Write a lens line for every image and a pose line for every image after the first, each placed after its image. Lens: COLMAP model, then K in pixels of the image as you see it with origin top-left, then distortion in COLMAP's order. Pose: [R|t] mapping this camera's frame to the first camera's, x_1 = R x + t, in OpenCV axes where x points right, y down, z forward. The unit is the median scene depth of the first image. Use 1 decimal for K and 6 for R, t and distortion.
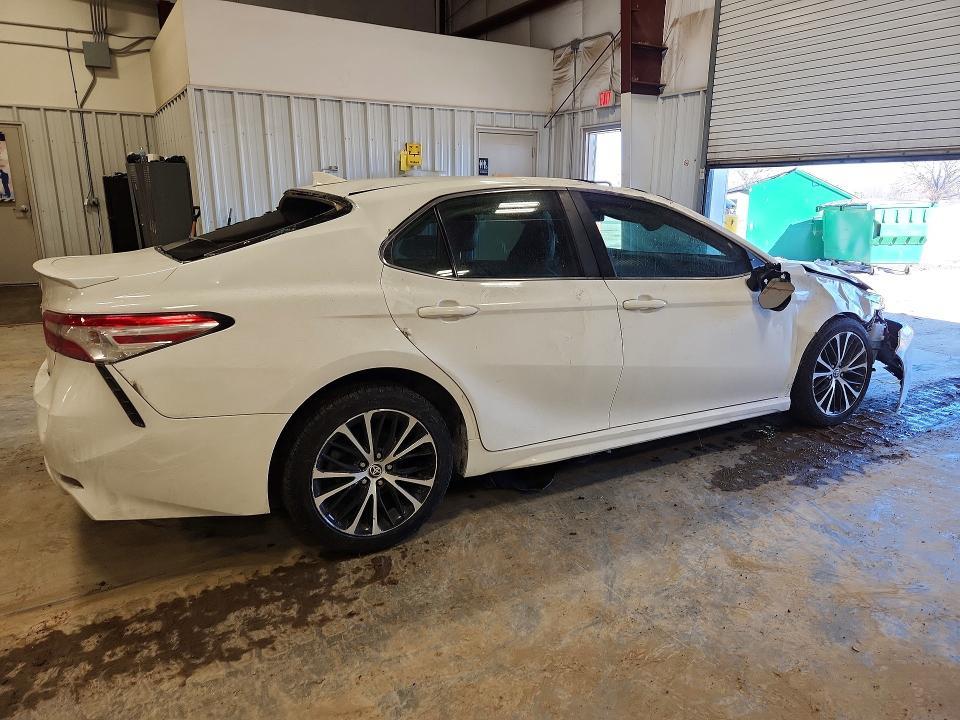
lens RADIAL K [[669.6, 0, 482.0], [0, 669.6, 353.0], [0, 0, 1]] dist [0.055910, -0.025688]
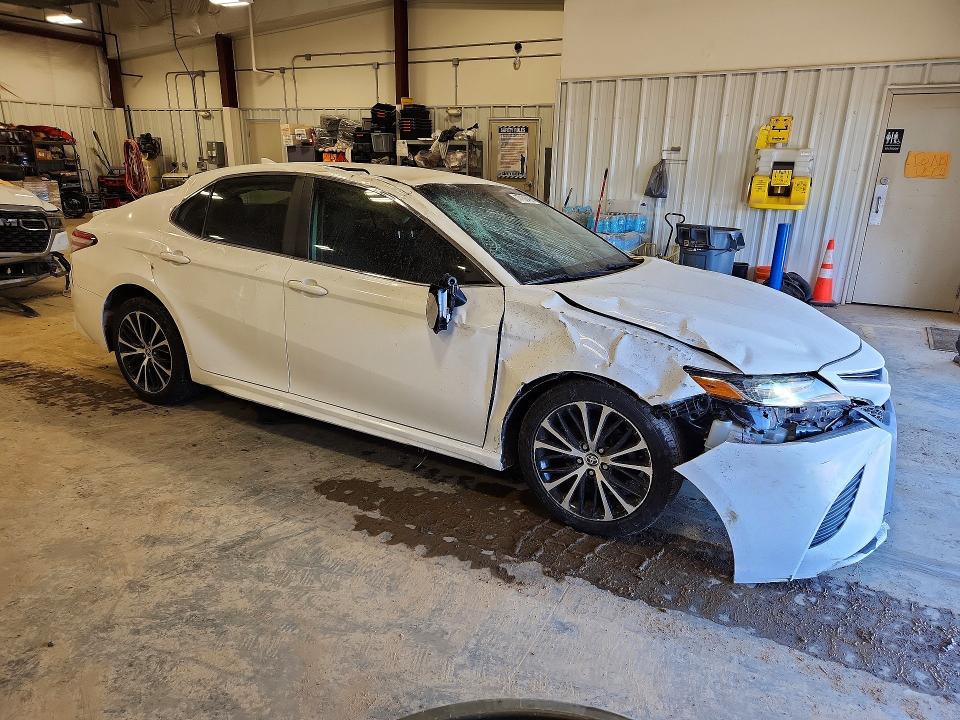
lens RADIAL K [[669.6, 0, 483.2], [0, 669.6, 368.9], [0, 0, 1]] dist [0.055910, -0.025688]
pose [[0.488304, 0.265301, -0.831369, 1.391188], [-0.218994, 0.959437, 0.177543, -0.214721], [0.844749, 0.095370, 0.526596, 0.741471]]
